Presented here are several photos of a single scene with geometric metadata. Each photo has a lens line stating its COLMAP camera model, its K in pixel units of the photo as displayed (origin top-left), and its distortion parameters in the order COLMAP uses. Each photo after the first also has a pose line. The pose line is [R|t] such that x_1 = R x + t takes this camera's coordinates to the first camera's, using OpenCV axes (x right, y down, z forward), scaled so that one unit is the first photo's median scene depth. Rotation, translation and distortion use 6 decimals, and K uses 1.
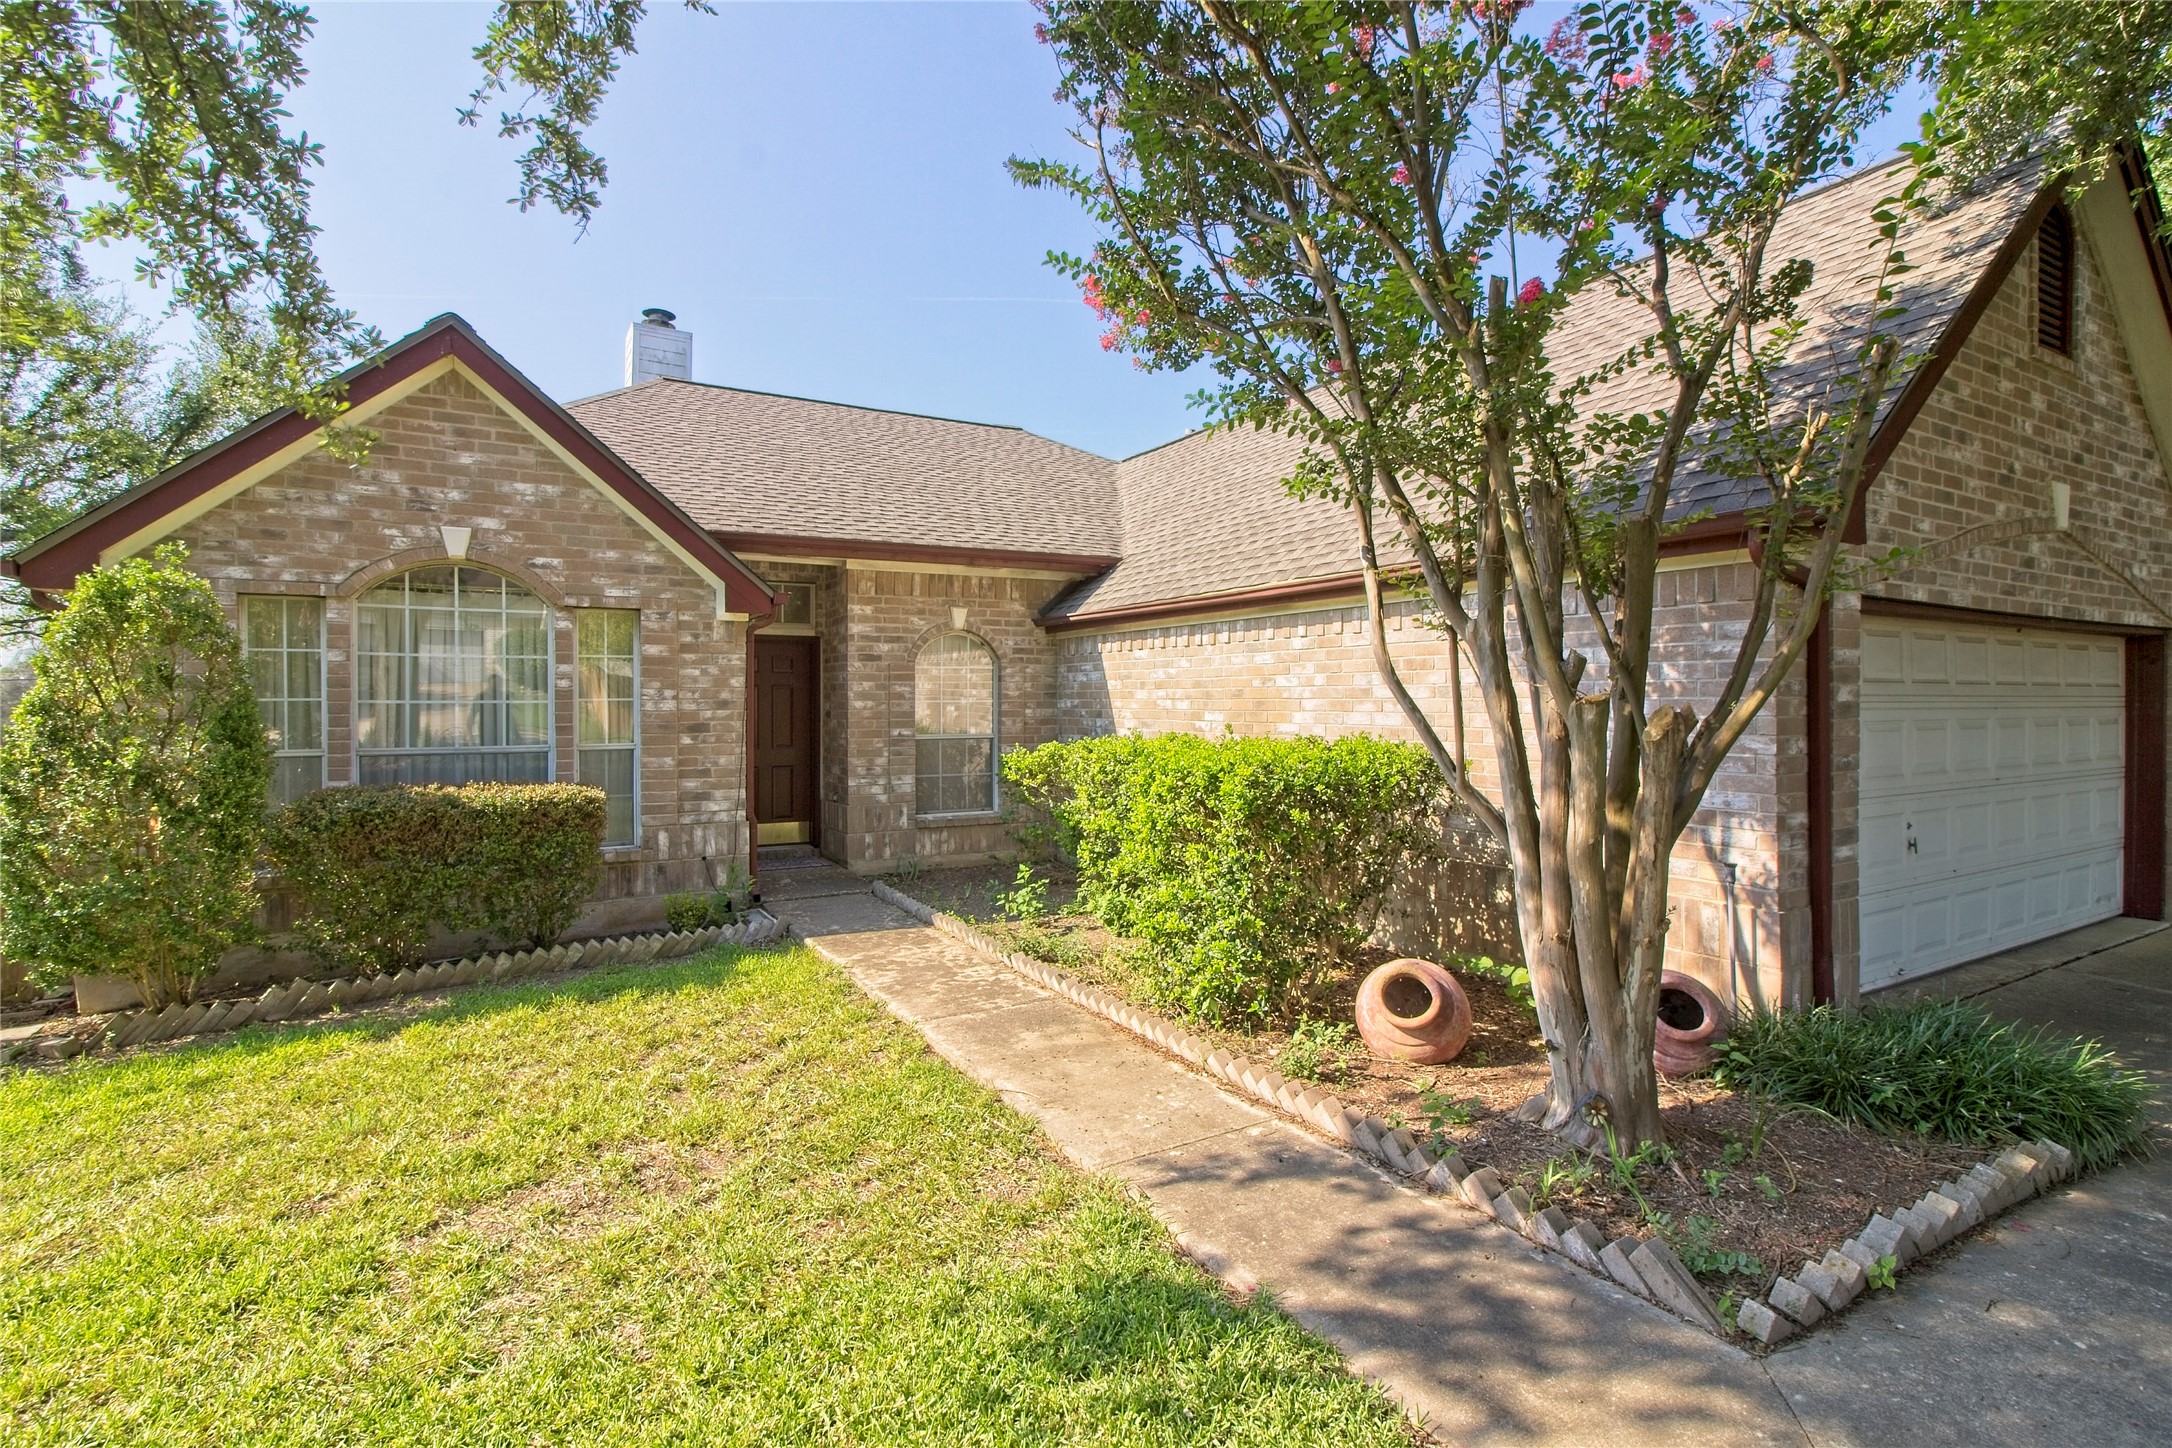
lens RADIAL K [[1008.9, 0, 1091.1], [0, 1008.9, 716.2], [0, 0, 1]] dist [-0.015684, 0.007441]
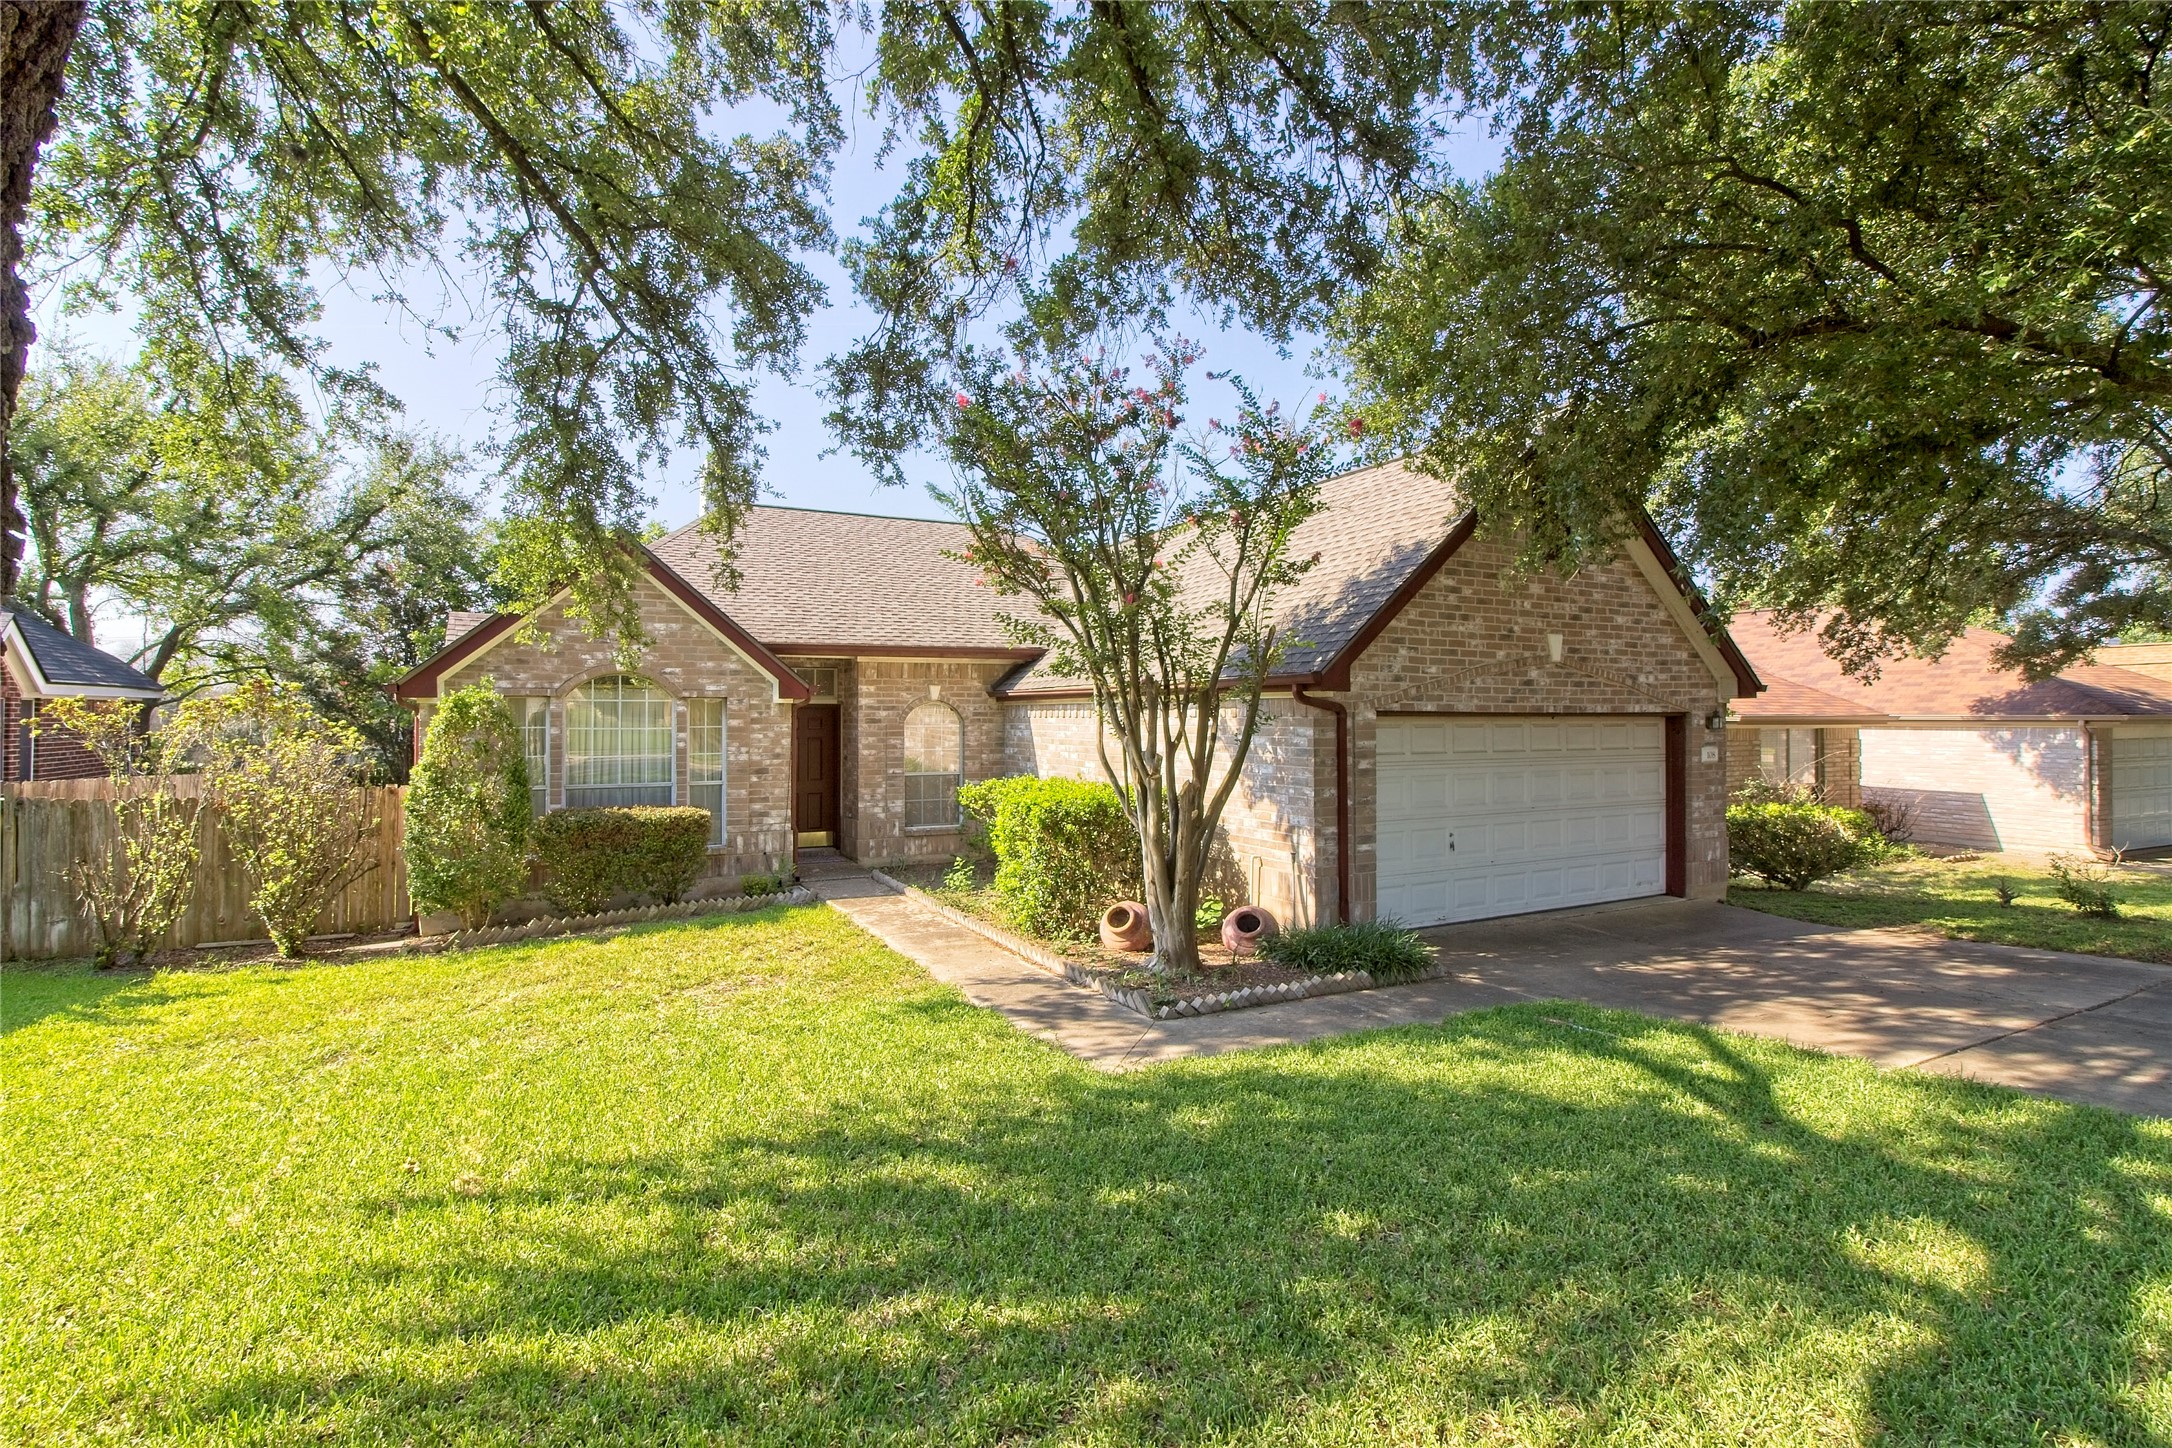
lens RADIAL K [[1008.9, 0, 1078.7], [0, 1008.9, 725.2], [0, 0, 1]] dist [-0.015684, 0.007441]
pose [[0.998961, 0.001070, -0.045558, 0.196643], [-0.001410, 0.999971, -0.007419, -0.053891], [0.045548, 0.007476, 0.998934, -0.612057]]
